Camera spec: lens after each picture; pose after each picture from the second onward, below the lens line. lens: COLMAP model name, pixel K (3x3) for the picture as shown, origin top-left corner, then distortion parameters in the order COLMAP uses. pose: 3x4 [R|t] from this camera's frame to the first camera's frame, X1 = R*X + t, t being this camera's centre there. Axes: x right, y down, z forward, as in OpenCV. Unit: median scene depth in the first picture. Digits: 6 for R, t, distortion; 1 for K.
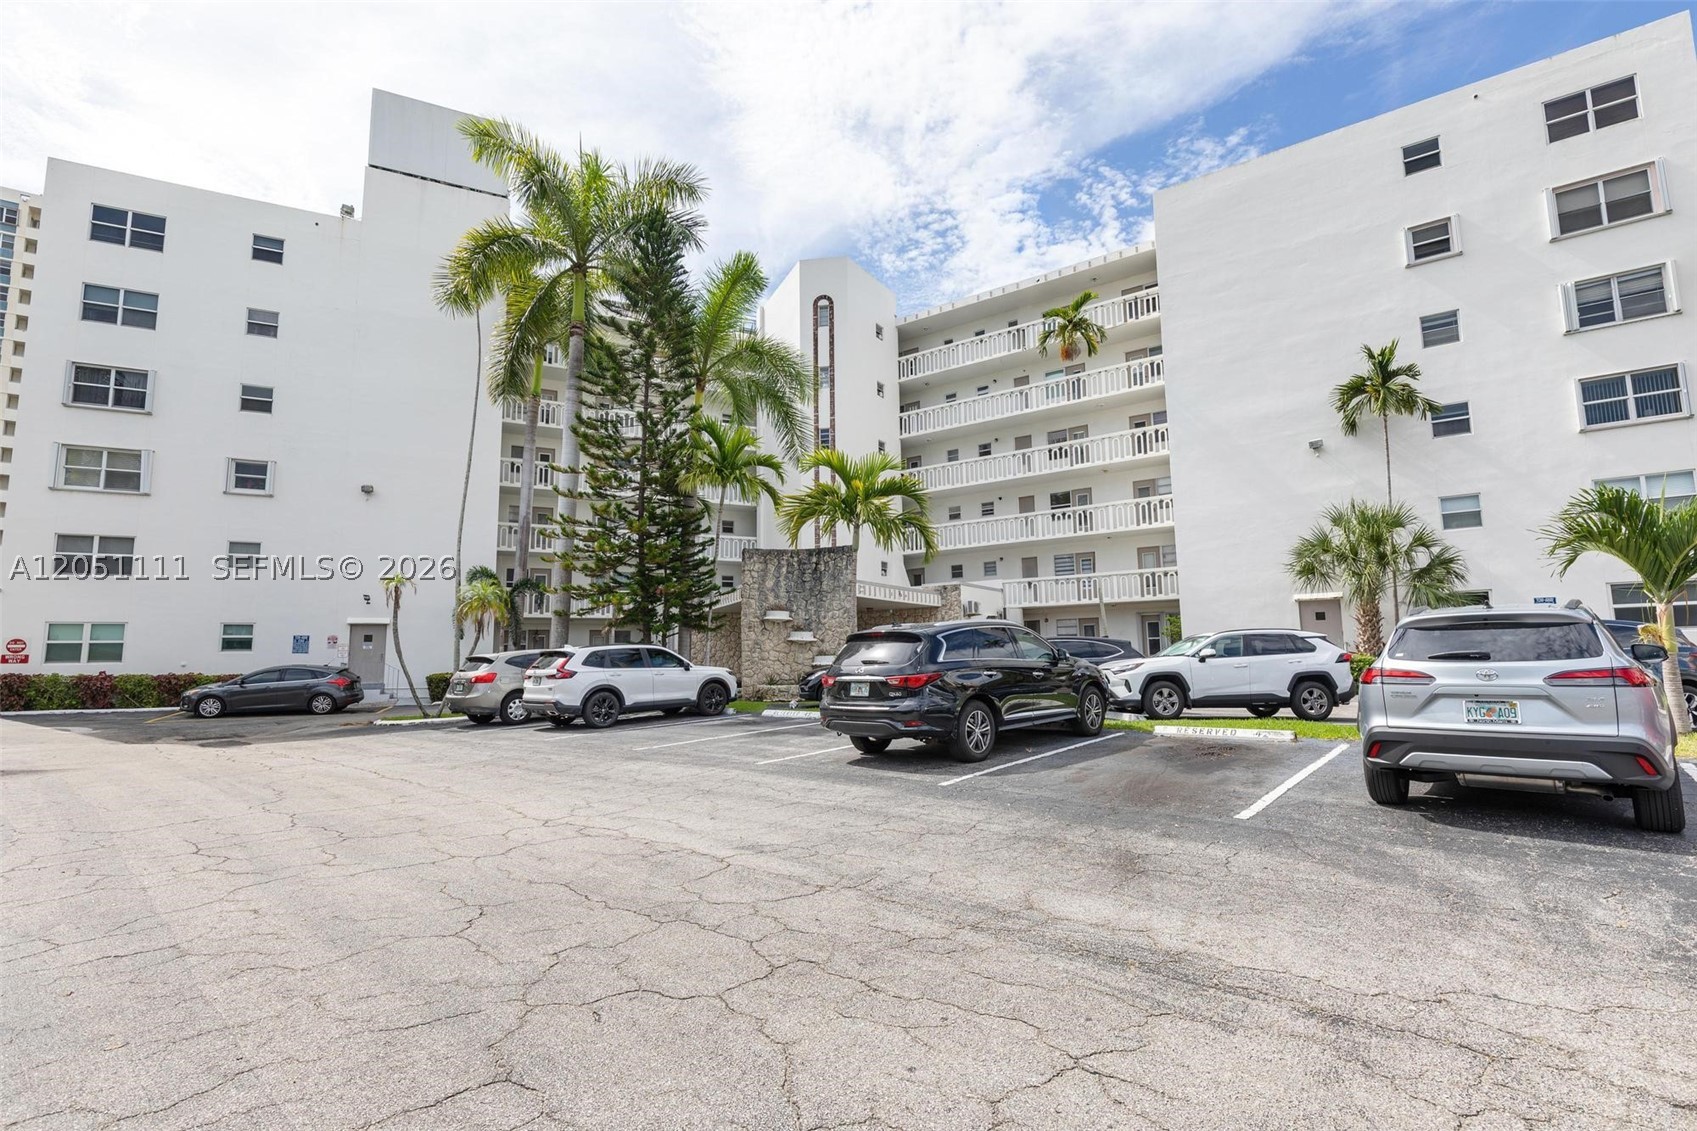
lens RADIAL K [[766.2, 0, 859.4], [0, 766.2, 555.4], [0, 0, 1]] dist [-0.000694, -0.000113]
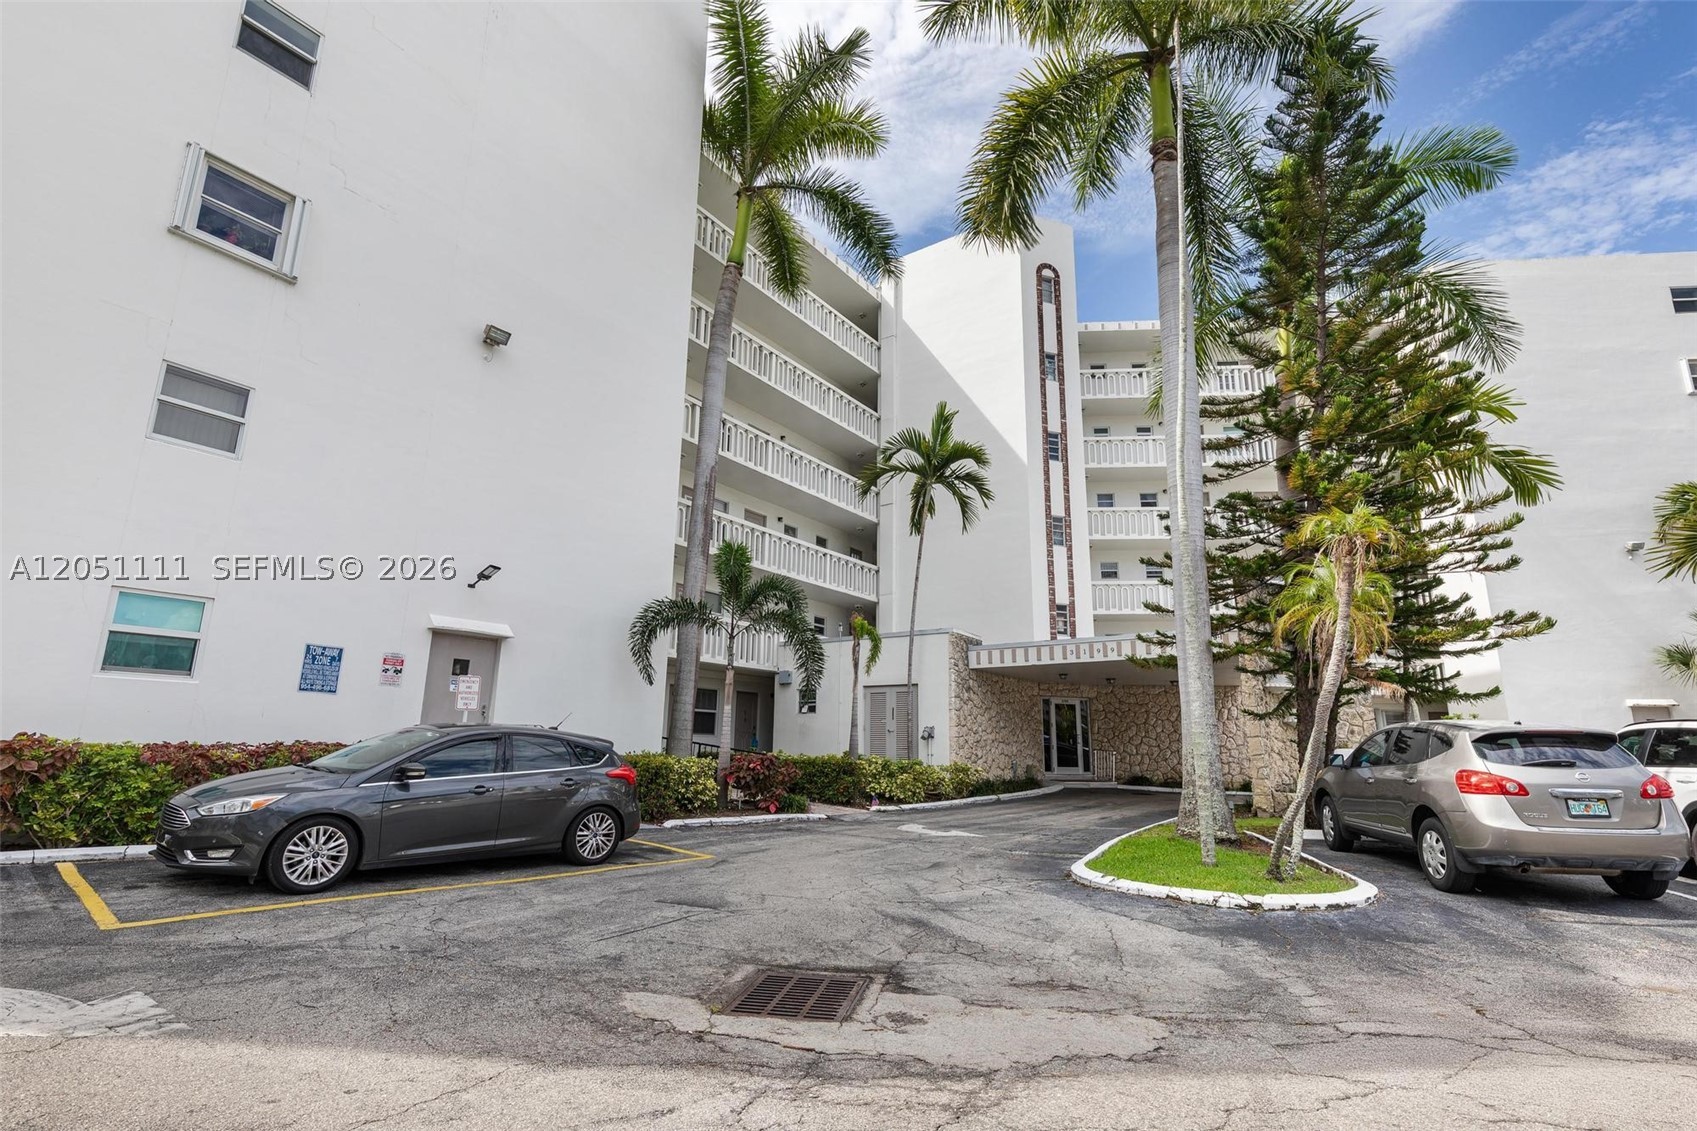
lens RADIAL K [[796.9, 0, 848.5], [0, 796.9, 565.5], [0, 0, 1]] dist [0.004367, 0.000566]
pose [[0.876683, 0.138743, 0.460627, -0.604507], [-0.097326, 0.988861, -0.112616, 0.073797], [-0.471120, 0.053897, 0.880421, 0.454544]]
